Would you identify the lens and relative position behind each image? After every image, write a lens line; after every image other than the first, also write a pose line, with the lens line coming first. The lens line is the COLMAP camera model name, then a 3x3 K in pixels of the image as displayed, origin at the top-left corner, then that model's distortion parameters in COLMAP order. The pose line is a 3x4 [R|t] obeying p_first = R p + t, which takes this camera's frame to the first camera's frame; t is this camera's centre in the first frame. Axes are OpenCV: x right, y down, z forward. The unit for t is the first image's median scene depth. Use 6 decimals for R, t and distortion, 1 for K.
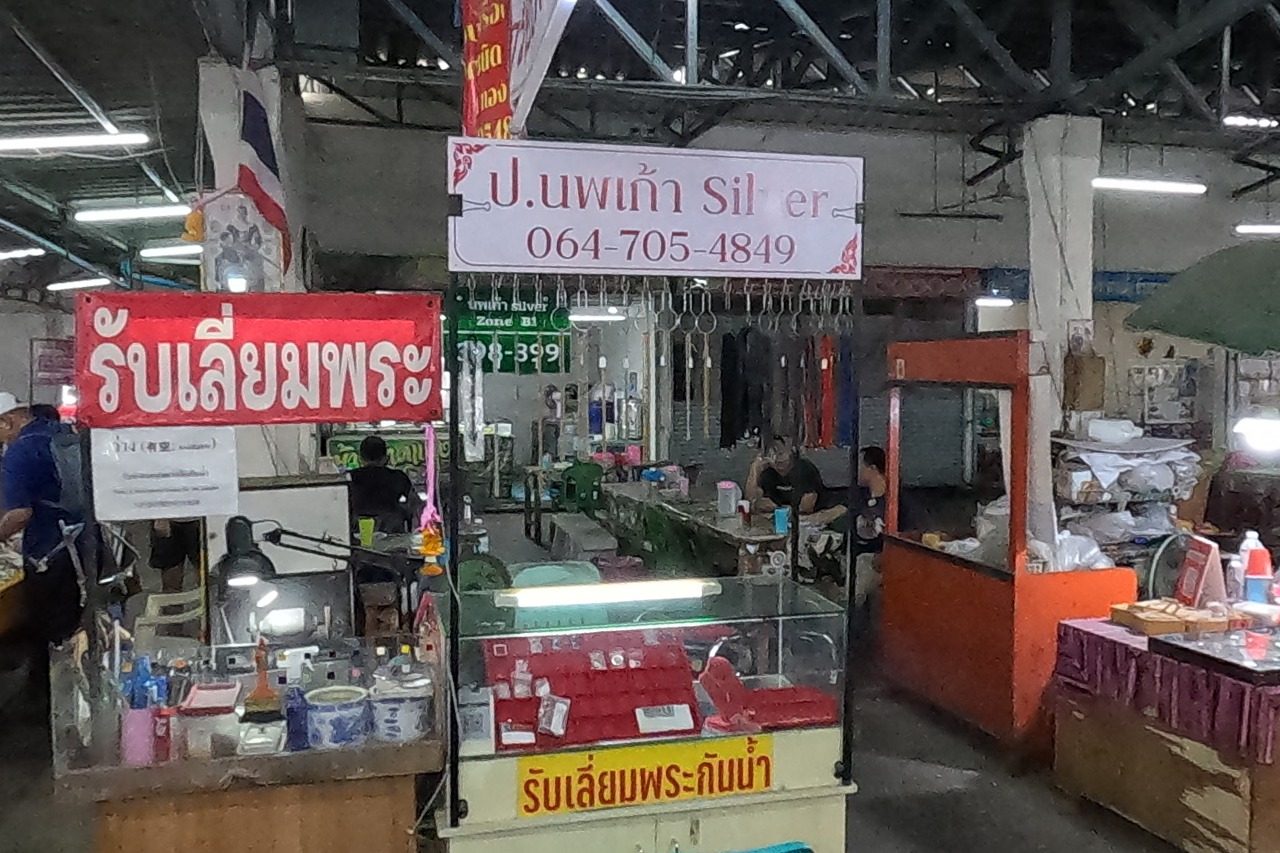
lens RADIAL K [[1090.6, 0, 638.5], [0, 1090.6, 422.5], [0, 0, 1]] dist [0.001263, -0.005093]
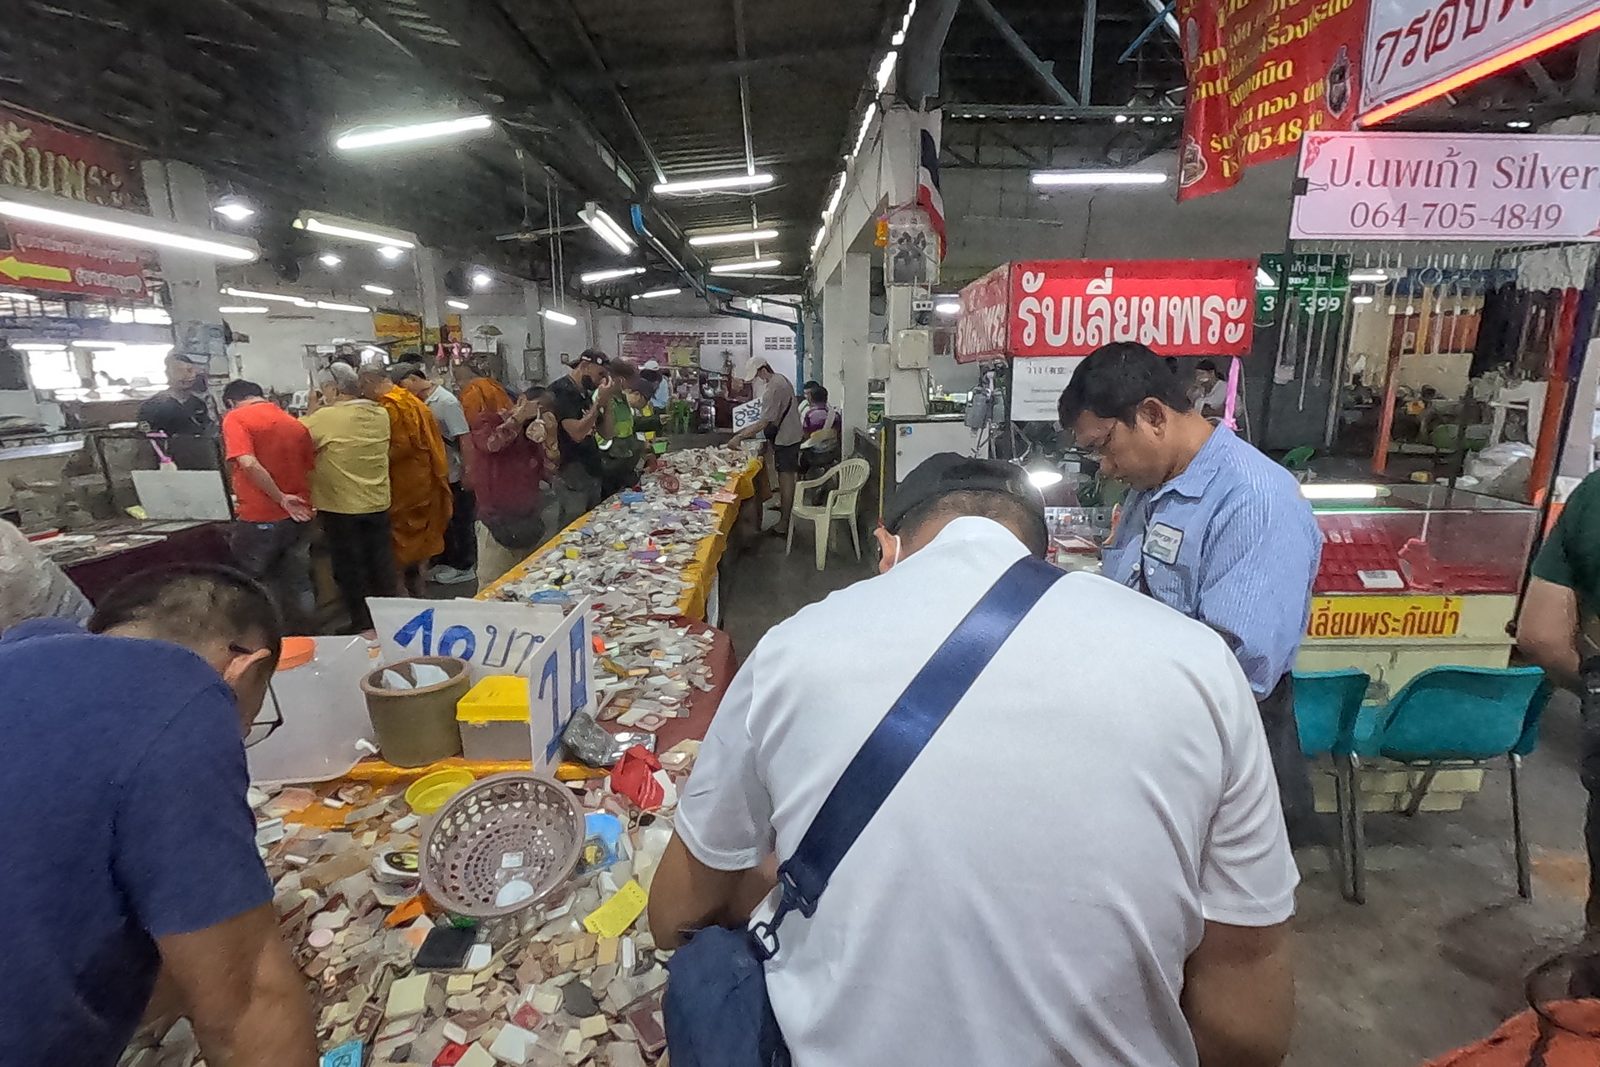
lens RADIAL K [[788.7, 0, 805.1], [0, 788.7, 527.6], [0, 0, 1]] dist [0.002629, -0.001328]
pose [[0.975495, 0.049393, -0.214407, -0.505648], [-0.014897, 0.987068, 0.159611, 0.062849], [0.219518, -0.152506, 0.963615, -0.116077]]
